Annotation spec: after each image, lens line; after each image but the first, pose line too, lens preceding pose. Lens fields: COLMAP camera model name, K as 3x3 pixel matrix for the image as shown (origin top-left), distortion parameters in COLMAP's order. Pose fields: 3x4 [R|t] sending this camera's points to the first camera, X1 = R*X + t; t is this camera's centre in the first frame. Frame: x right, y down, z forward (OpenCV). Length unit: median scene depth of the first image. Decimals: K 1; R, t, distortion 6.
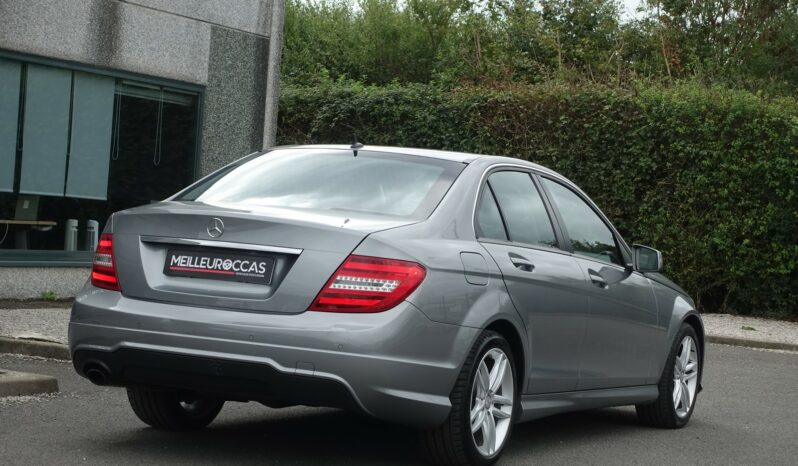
lens RADIAL K [[1464.6, 0, 399.0], [0, 1464.6, 233.0], [0, 0, 1]] dist [-0.197987, 0.010100]
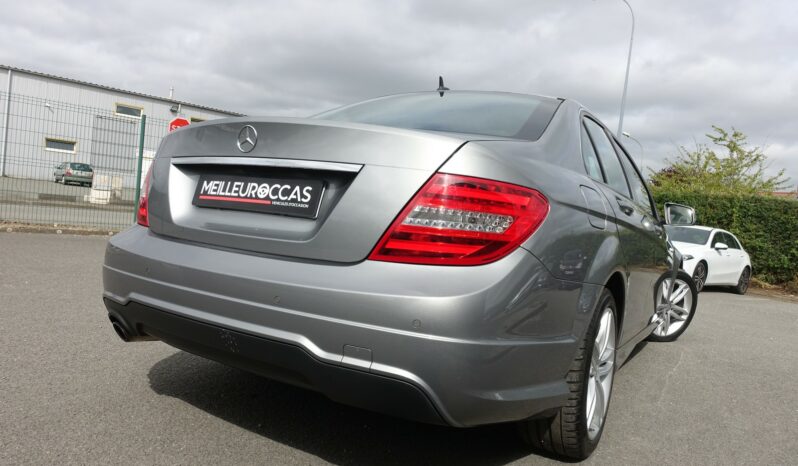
lens RADIAL K [[546.5, 0, 400.8], [0, 546.5, 230.2], [0, 0, 1]] dist [-0.004095, -0.000860]
pose [[0.995321, 0.020871, -0.094348, -0.024988], [-0.018488, 0.999490, 0.026055, 0.032789], [0.094843, -0.024189, 0.995198, 0.741766]]
